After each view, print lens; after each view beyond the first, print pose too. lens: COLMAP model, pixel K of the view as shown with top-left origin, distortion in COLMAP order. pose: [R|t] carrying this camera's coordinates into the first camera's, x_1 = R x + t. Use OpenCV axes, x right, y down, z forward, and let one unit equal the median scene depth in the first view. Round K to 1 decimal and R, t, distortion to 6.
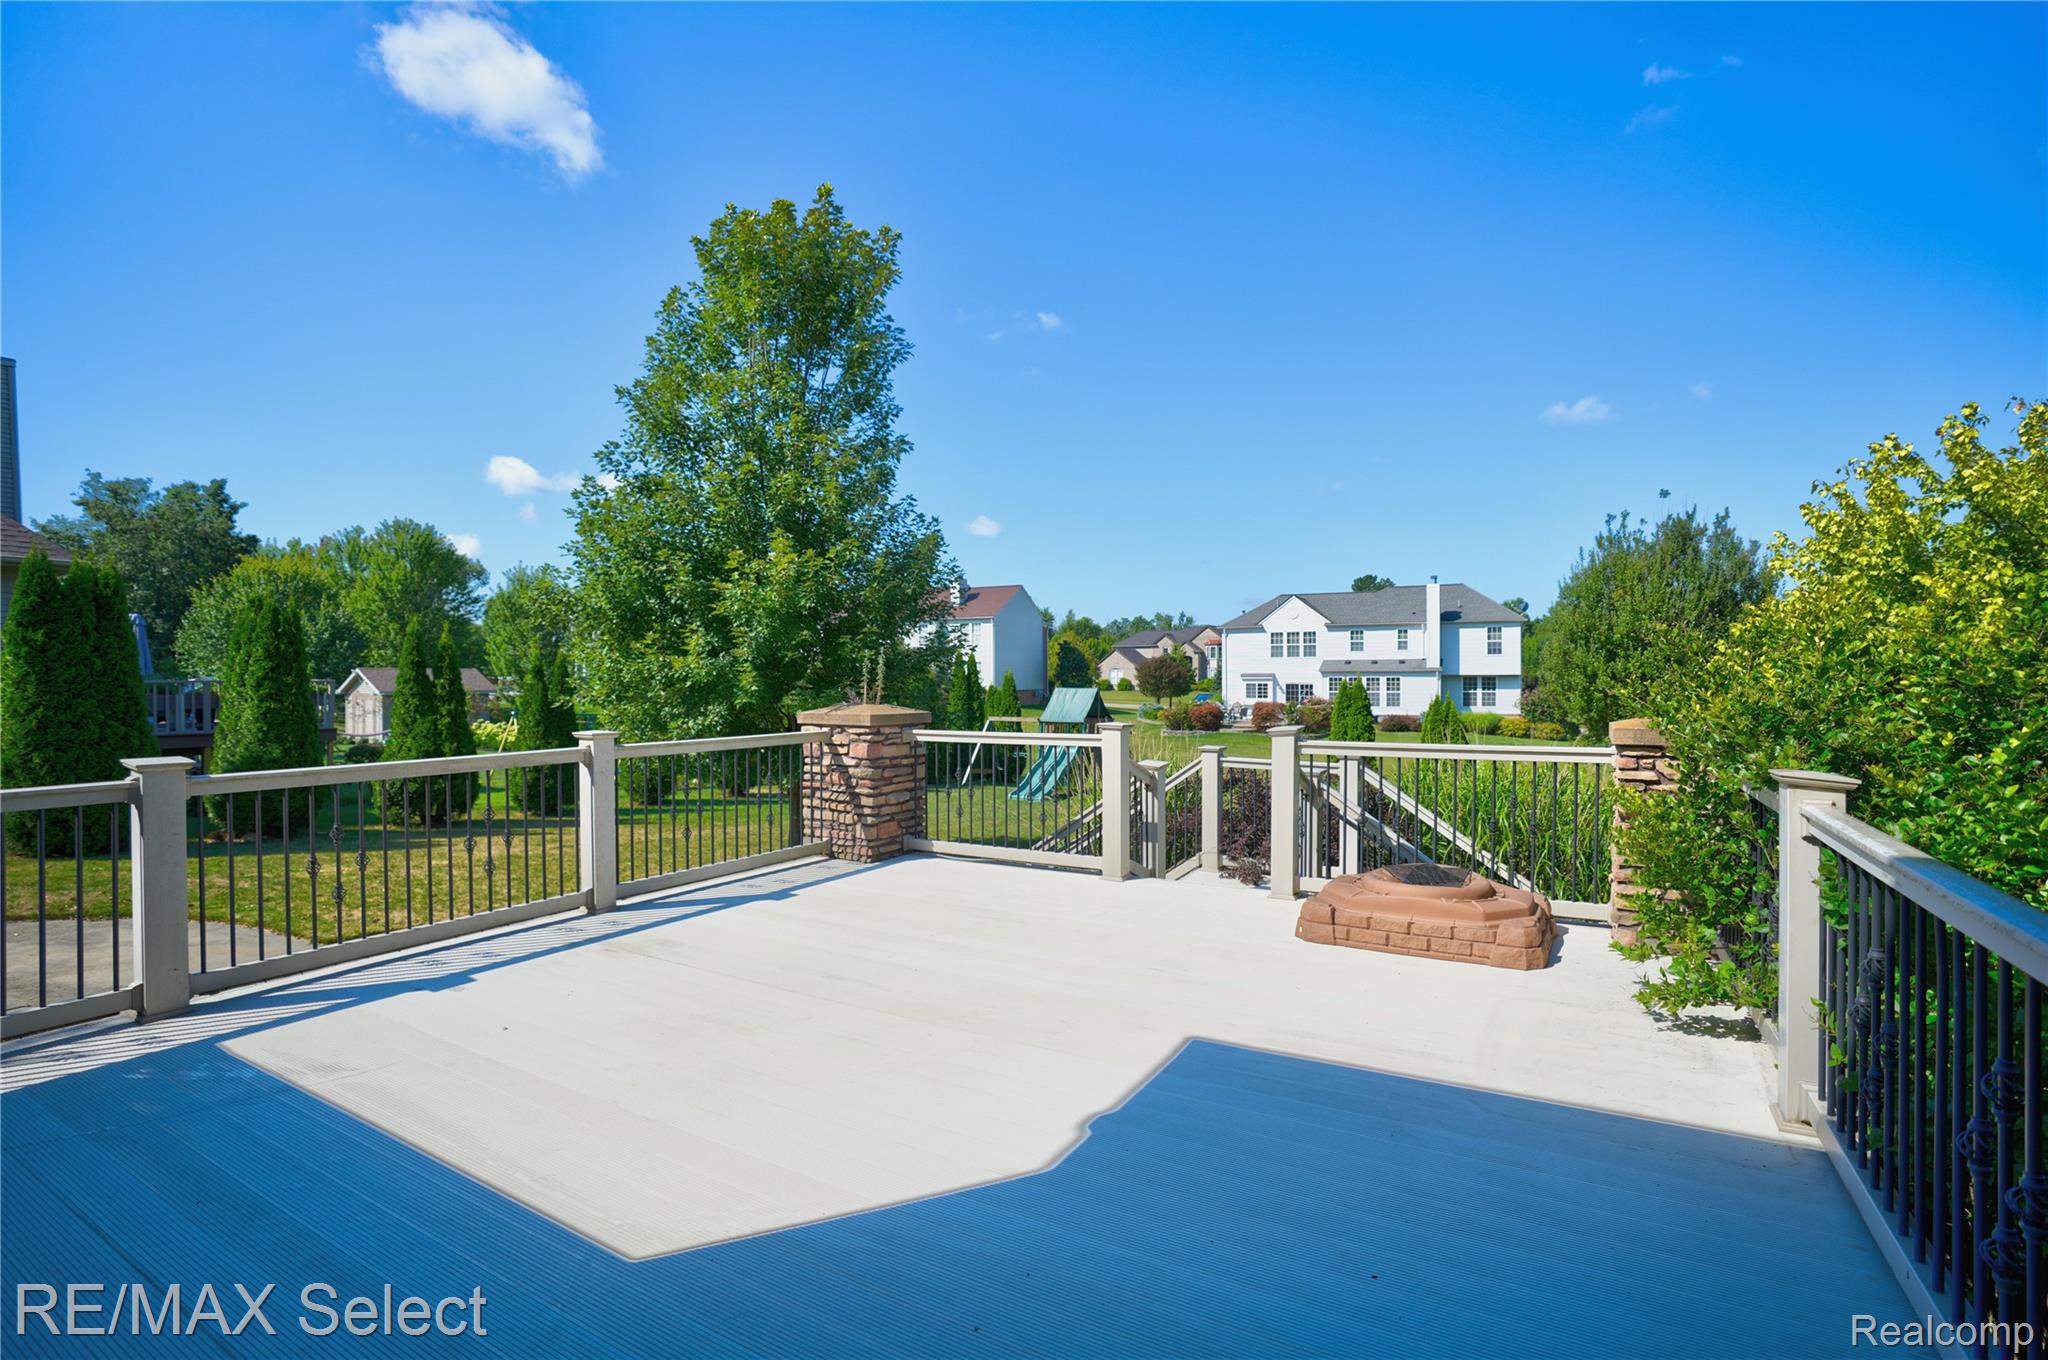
lens RADIAL K [[945.9, 0, 1037.4], [0, 945.9, 666.3], [0, 0, 1]] dist [-0.057516, 0.018629]
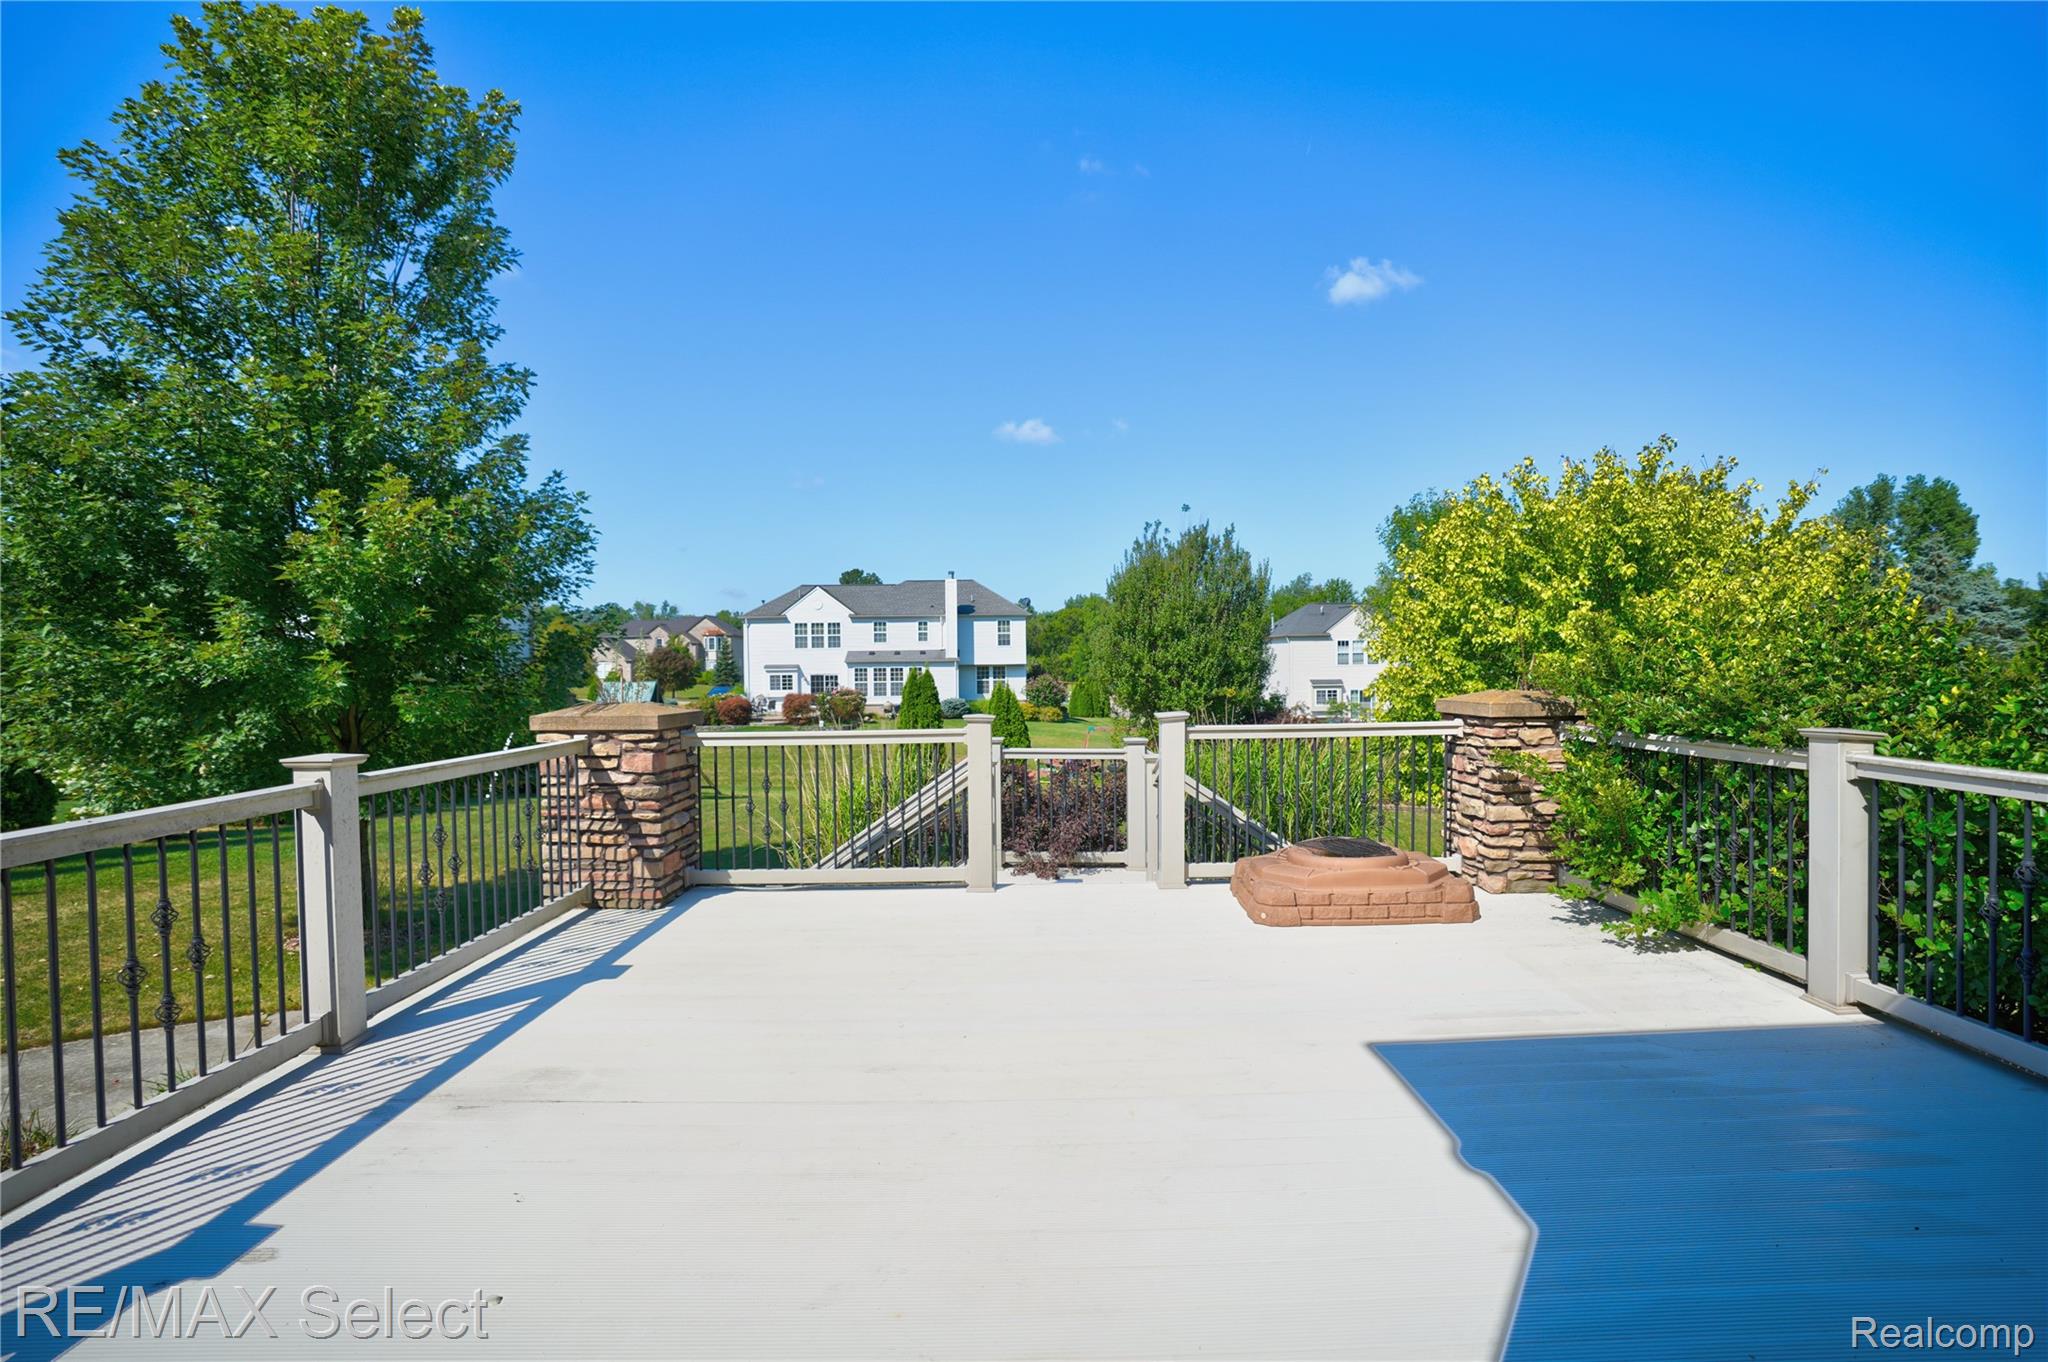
lens RADIAL K [[945.9, 0, 1035.4], [0, 945.9, 669.5], [0, 0, 1]] dist [-0.057516, 0.018629]
pose [[0.860364, -0.009927, 0.509584, -0.102332], [0.003738, 0.999906, 0.013168, 0.001755], [-0.509667, -0.009425, 0.860320, 0.065071]]
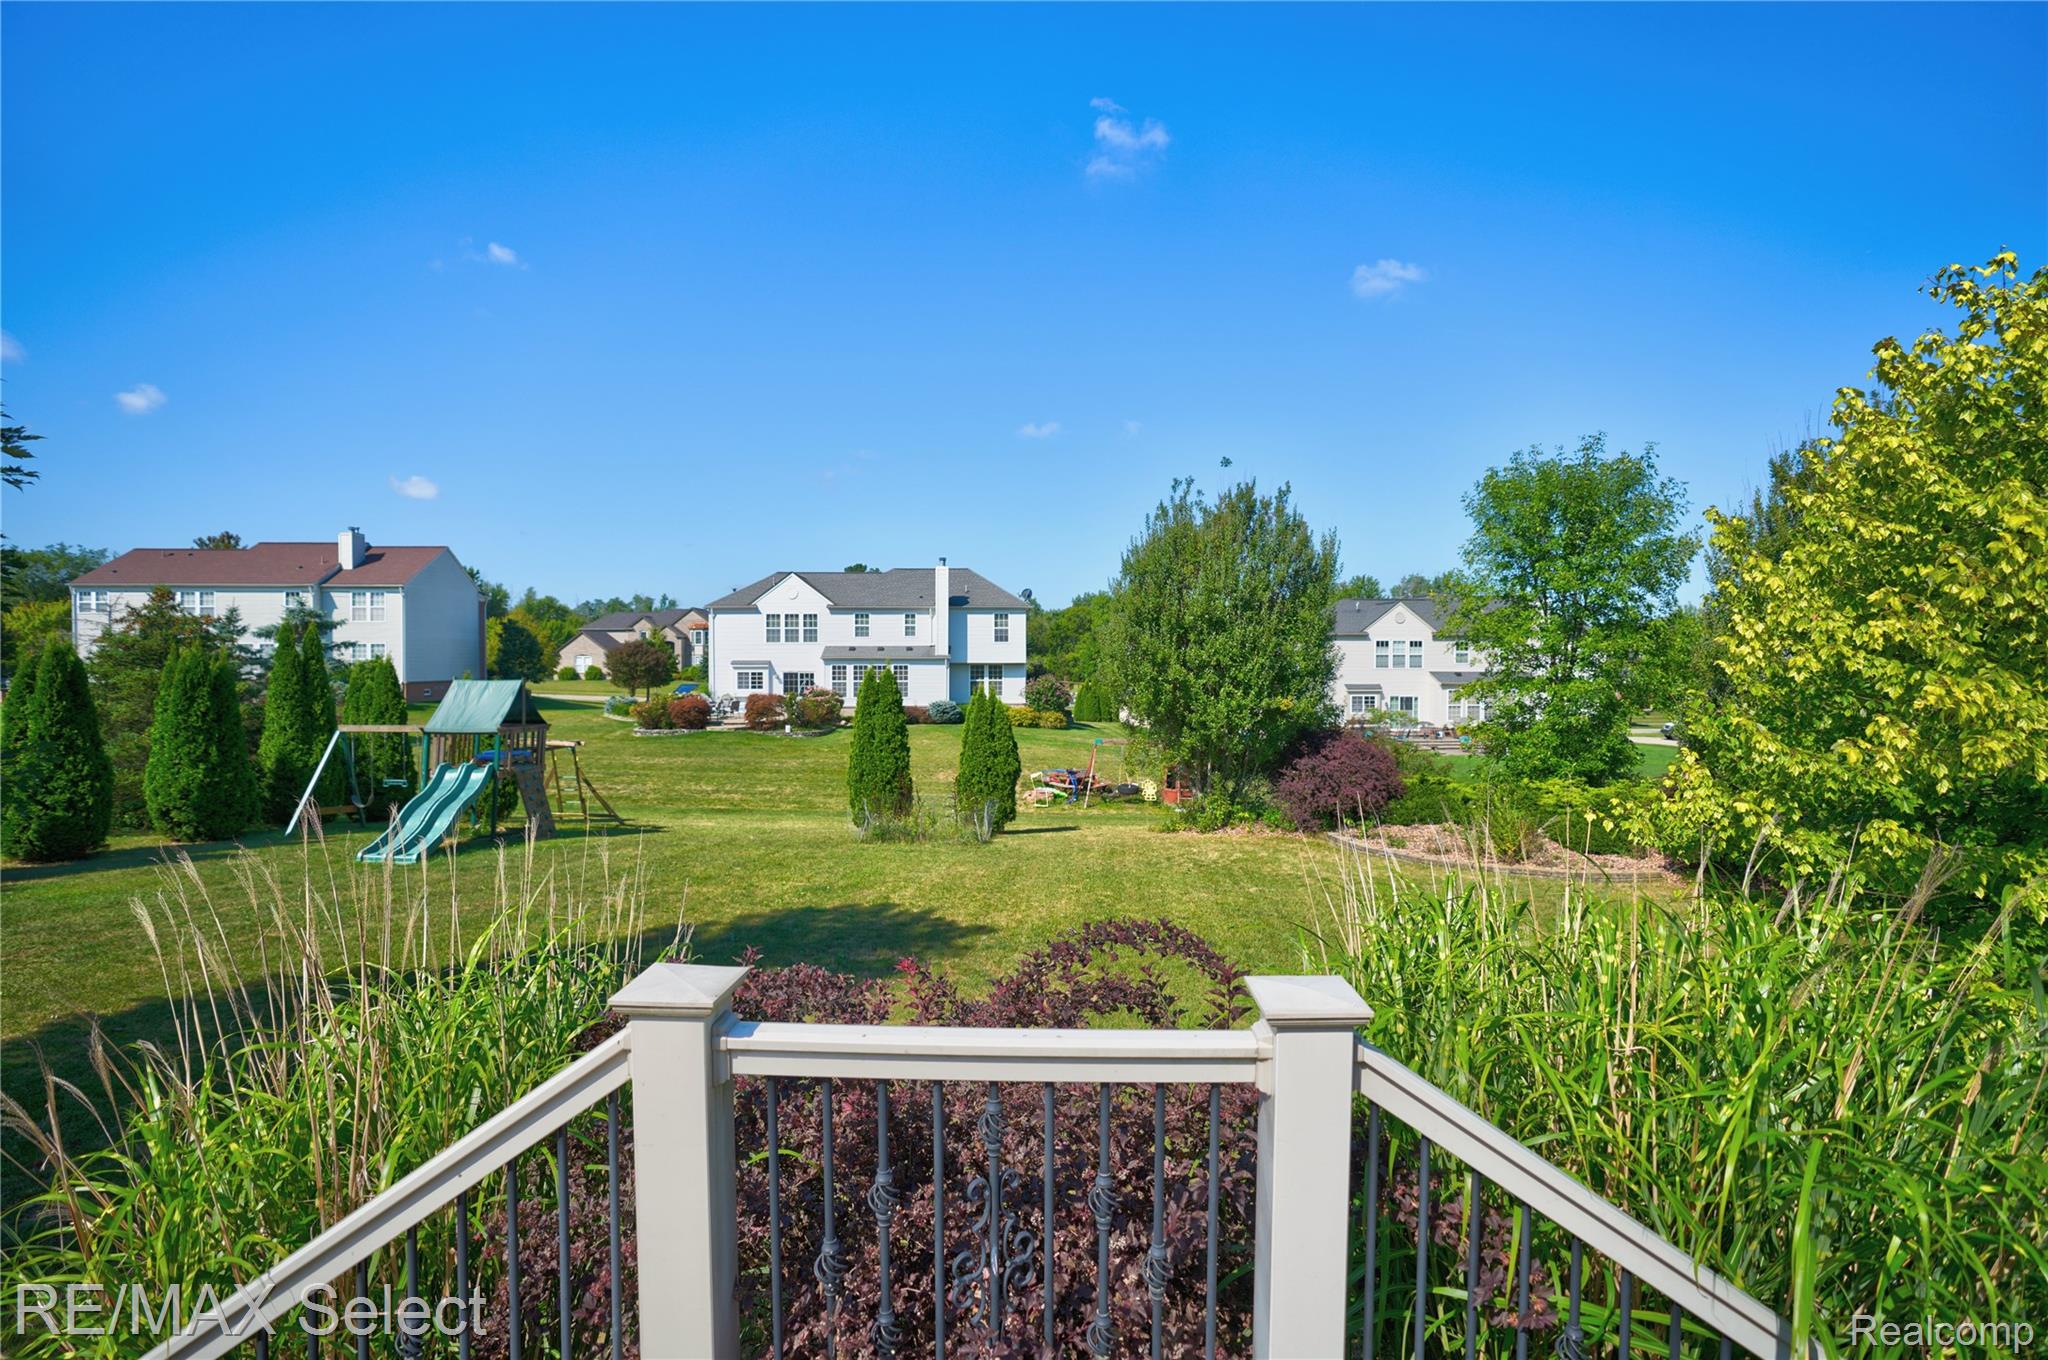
lens RADIAL K [[945.9, 0, 1045.6], [0, 945.9, 681.0], [0, 0, 1]] dist [-0.057516, 0.018629]
pose [[0.858757, -0.006347, 0.512343, 0.058622], [-0.008176, 0.999626, 0.026086, 0.003899], [-0.512317, -0.026590, 0.858384, 0.306503]]
